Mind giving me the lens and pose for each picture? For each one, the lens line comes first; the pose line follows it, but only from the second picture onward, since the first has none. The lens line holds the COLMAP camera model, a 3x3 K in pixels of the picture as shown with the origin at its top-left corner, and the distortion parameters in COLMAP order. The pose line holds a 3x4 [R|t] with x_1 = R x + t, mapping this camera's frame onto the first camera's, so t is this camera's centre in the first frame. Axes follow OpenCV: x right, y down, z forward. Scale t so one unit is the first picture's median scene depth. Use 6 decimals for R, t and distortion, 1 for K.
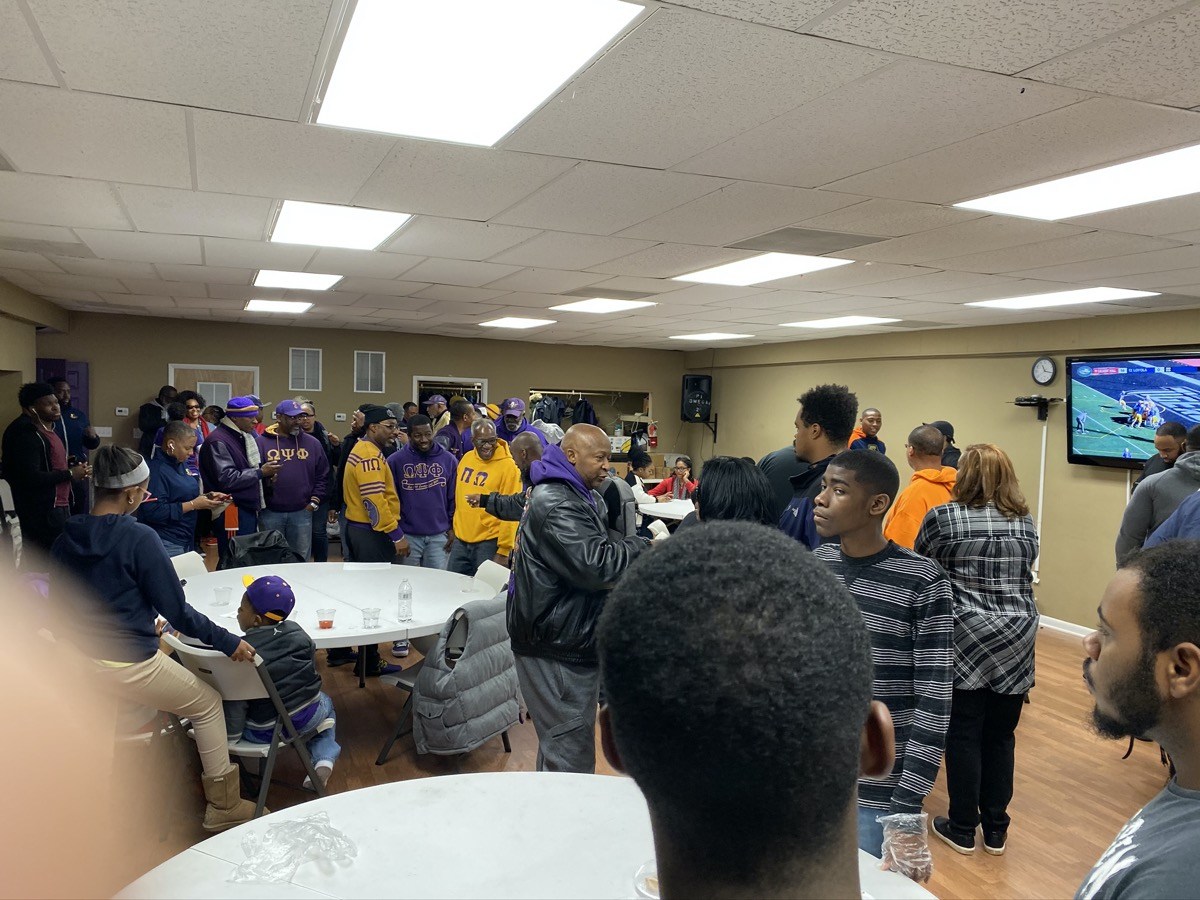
lens RADIAL K [[915.5, 0, 607.6], [0, 915.5, 454.7], [0, 0, 1]] dist [0.035016, -0.030777]
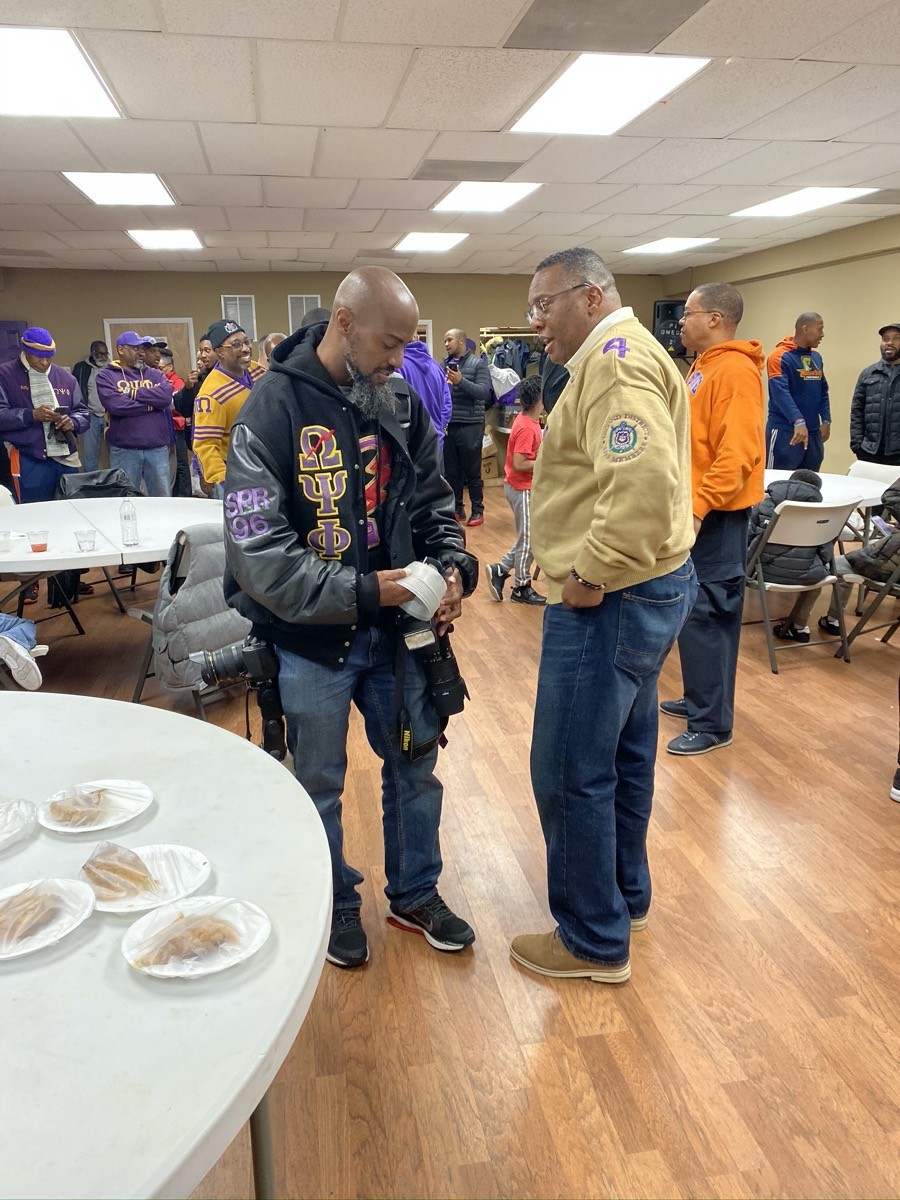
lens RADIAL K [[915.5, 0, 444.8], [0, 915.5, 603.4], [0, 0, 1]] dist [0.035016, -0.030777]
pose [[0.977292, 0.008207, -0.211740, 0.204680], [0.032393, 0.981719, 0.187560, 0.062014], [0.209408, -0.190160, 0.959160, 0.161043]]
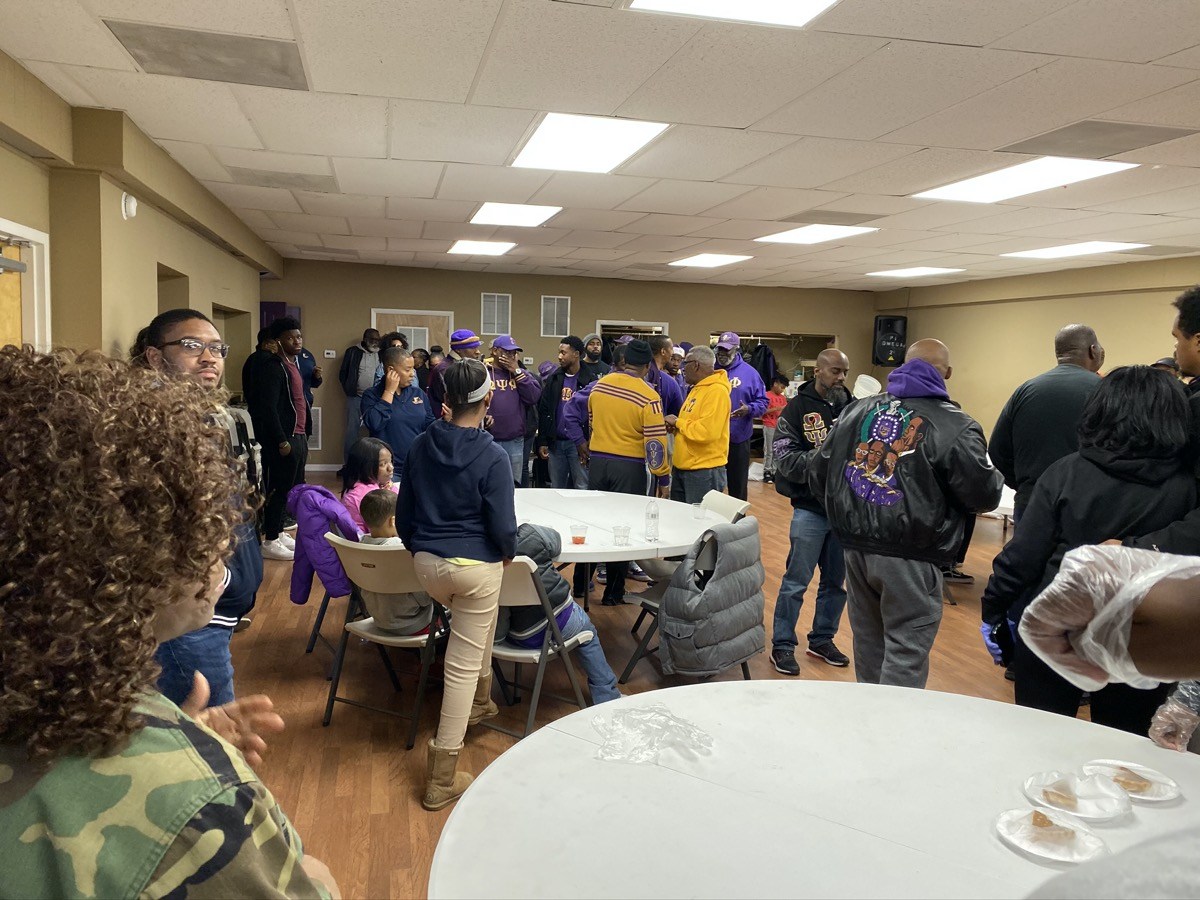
lens RADIAL K [[915.5, 0, 608.8], [0, 915.5, 443.9], [0, 0, 1]] dist [0.035016, -0.030777]
pose [[0.986575, 0.016175, -0.162504, -0.084576], [-0.010015, 0.999203, 0.038652, 0.029581], [0.162999, -0.036506, 0.985951, 0.013262]]
